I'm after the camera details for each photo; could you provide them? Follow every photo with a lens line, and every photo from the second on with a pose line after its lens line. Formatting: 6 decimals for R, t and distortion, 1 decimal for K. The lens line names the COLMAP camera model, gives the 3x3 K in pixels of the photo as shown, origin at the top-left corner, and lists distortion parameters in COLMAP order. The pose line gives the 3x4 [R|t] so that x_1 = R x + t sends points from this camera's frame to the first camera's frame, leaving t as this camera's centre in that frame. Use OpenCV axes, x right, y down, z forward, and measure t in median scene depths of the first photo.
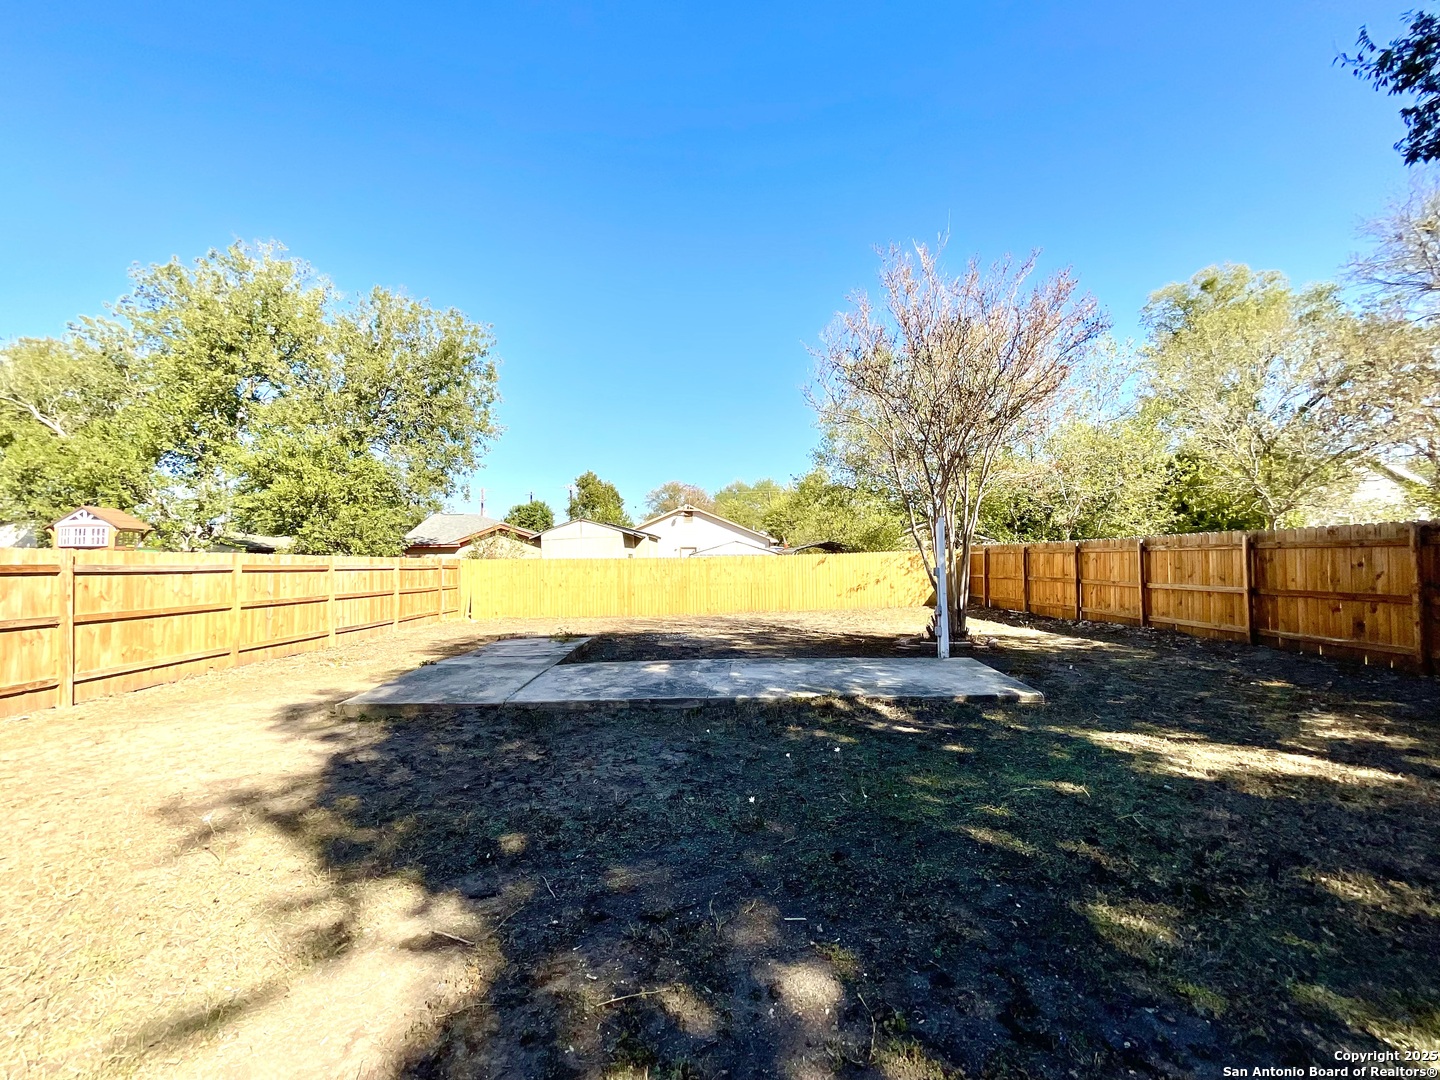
lens RADIAL K [[579.6, 0, 719.8], [0, 579.6, 544.8], [0, 0, 1]] dist [-0.003047, 0.000631]
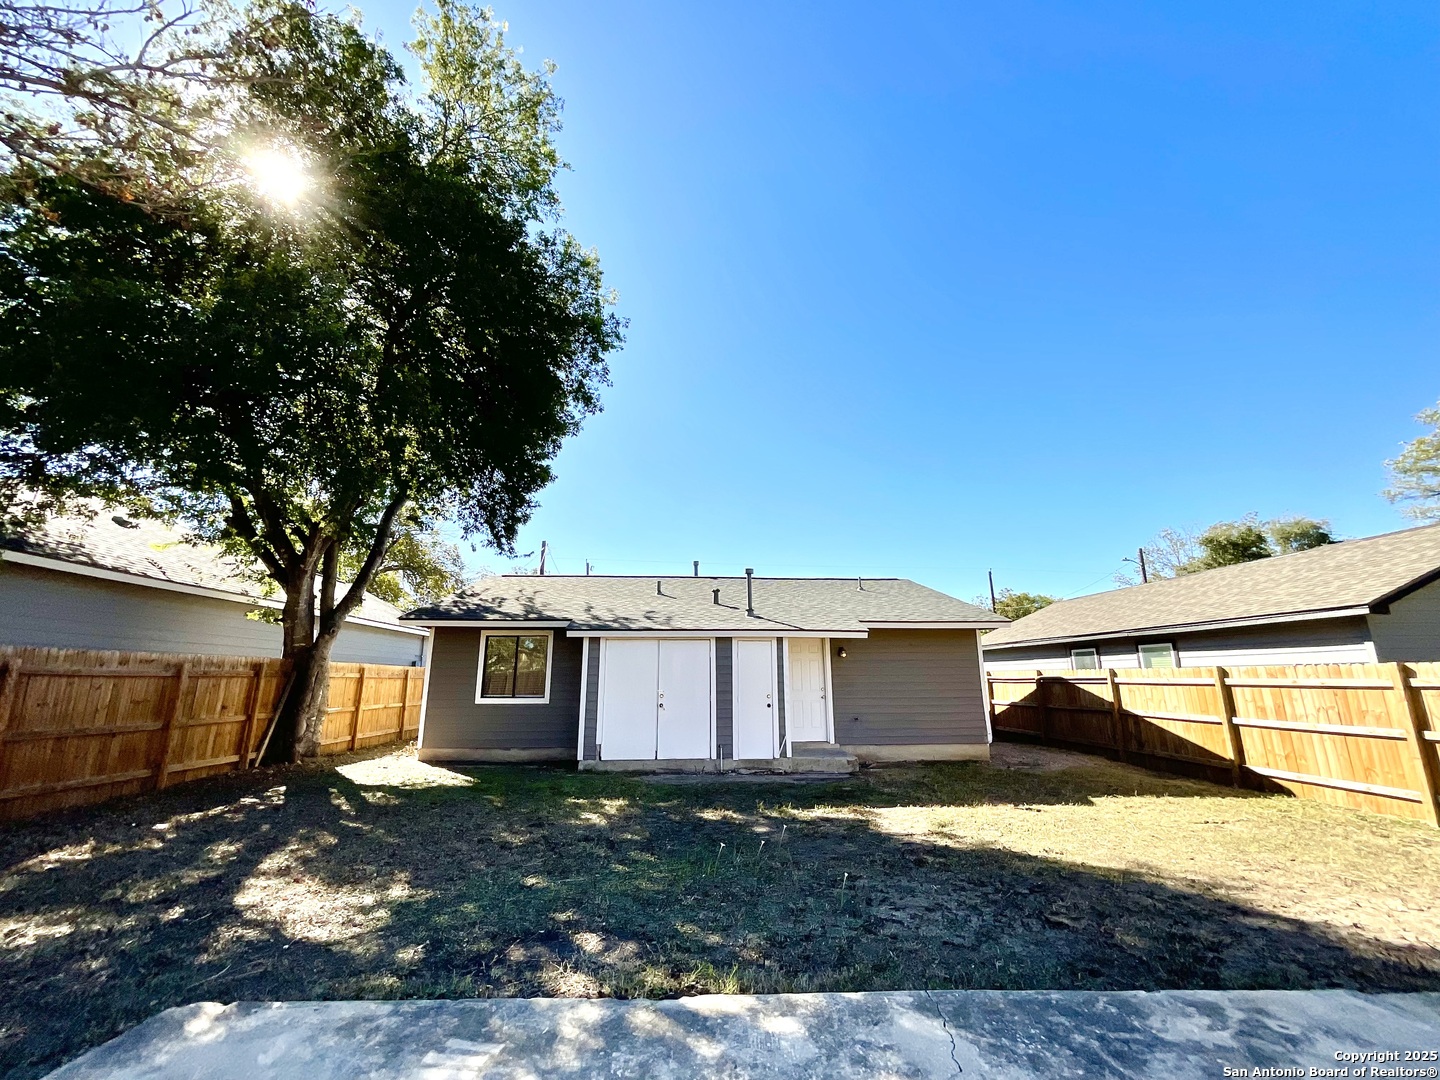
lens RADIAL K [[579.6, 0, 719.8], [0, 579.6, 544.8], [0, 0, 1]] dist [-0.003047, 0.000631]
pose [[-0.999764, 0.007973, -0.020214, 0.195312], [0.012668, 0.969679, -0.244055, 0.030649], [0.017656, -0.244253, -0.969551, 1.992695]]
